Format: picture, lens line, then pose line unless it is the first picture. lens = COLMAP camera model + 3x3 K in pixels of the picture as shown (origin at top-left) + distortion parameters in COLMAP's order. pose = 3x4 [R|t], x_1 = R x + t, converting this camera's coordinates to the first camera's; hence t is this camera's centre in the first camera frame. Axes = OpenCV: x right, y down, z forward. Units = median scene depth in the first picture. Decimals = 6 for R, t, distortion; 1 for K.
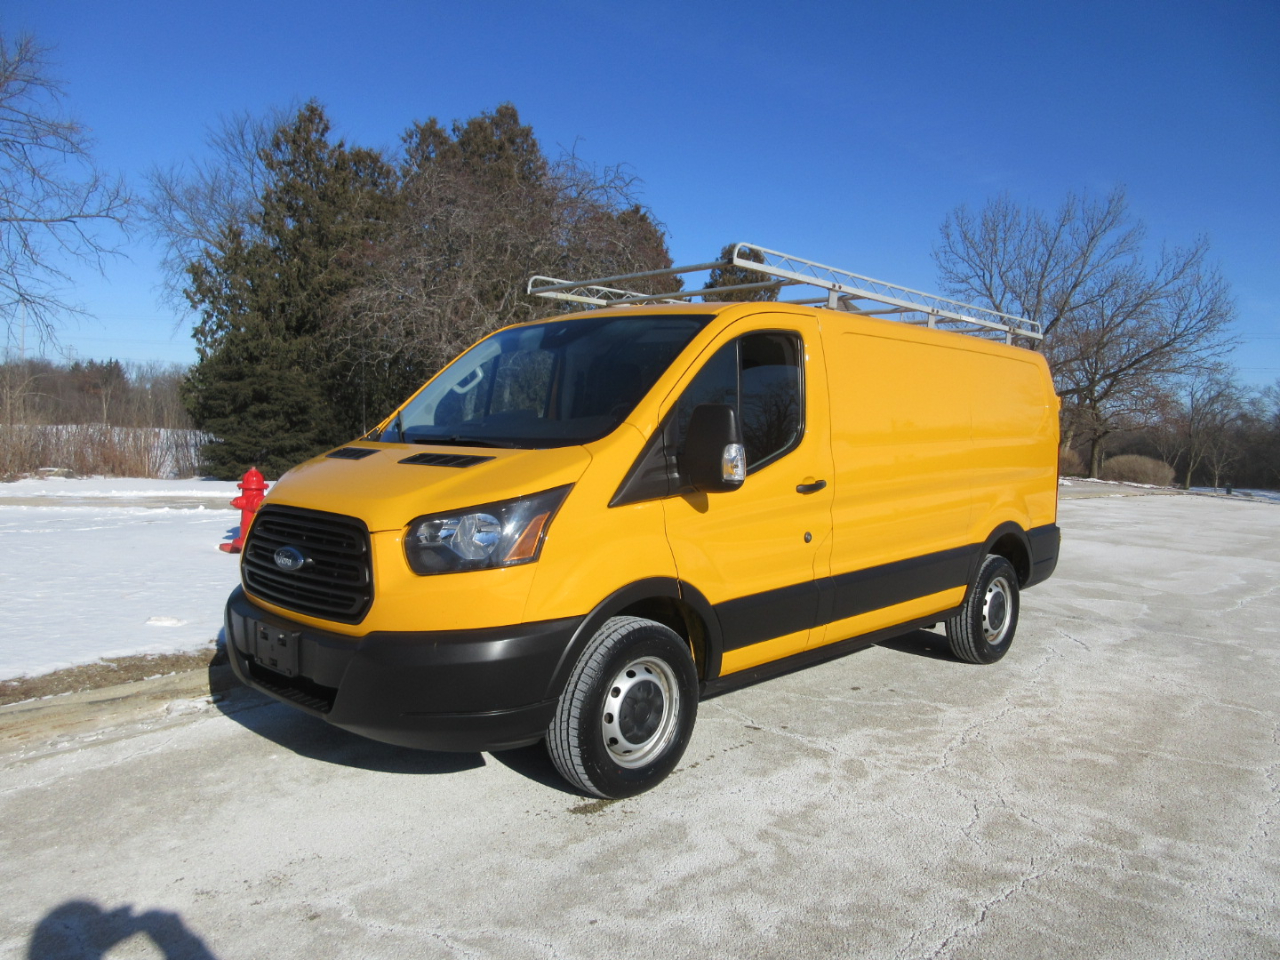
lens RADIAL K [[960.3, 0, 637.2], [0, 960.3, 474.2], [0, 0, 1]] dist [0.004410, 0.005132]
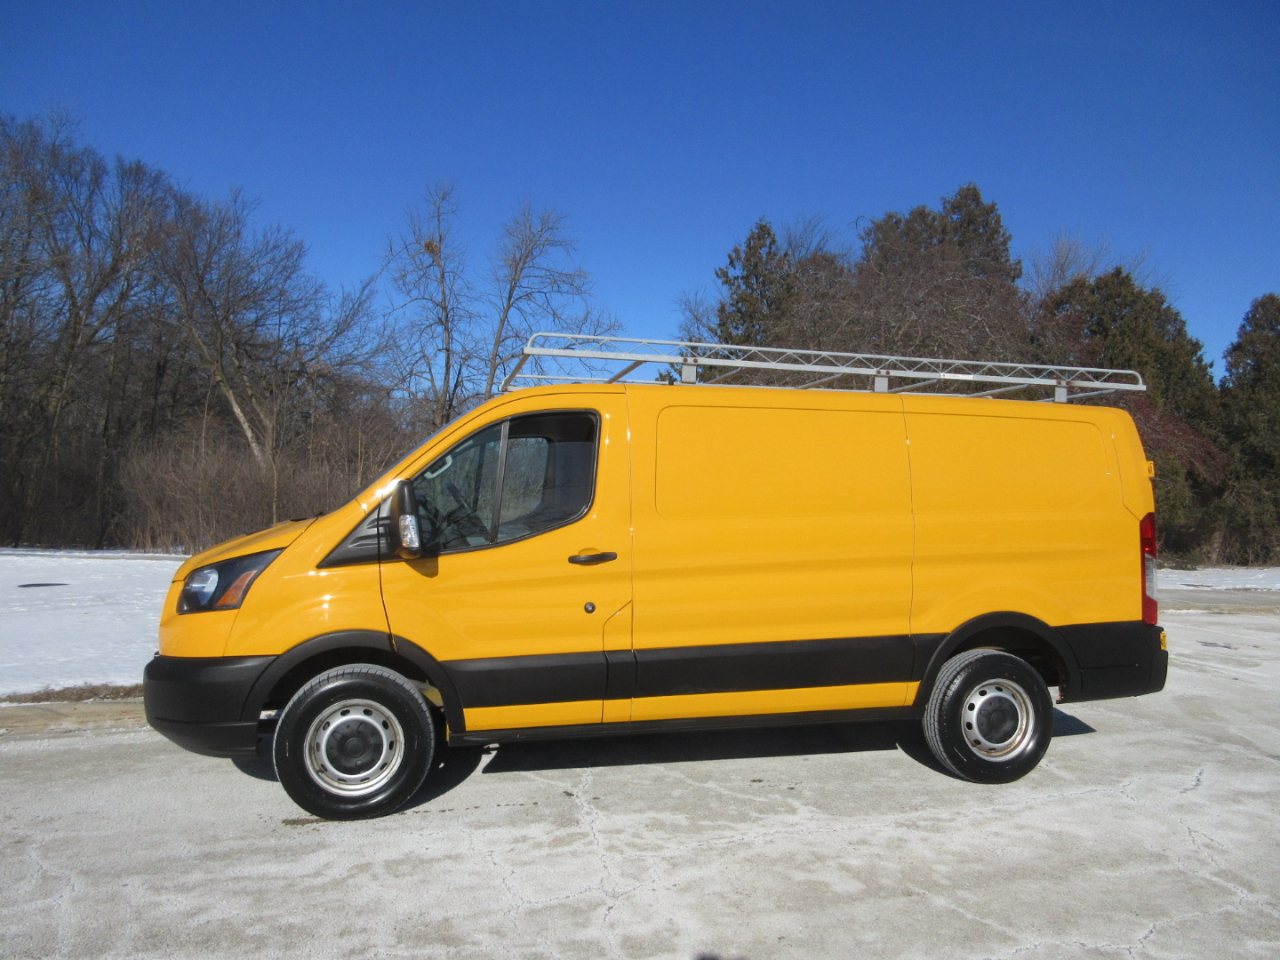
lens RADIAL K [[960.3, 0, 640.2], [0, 960.3, 464.3], [0, 0, 1]] dist [0.004410, 0.005132]
pose [[0.841618, -0.034713, -0.538956, 0.672210], [-0.020886, 0.995094, -0.096707, 0.009915], [0.539669, 0.092647, 0.836764, 0.133351]]
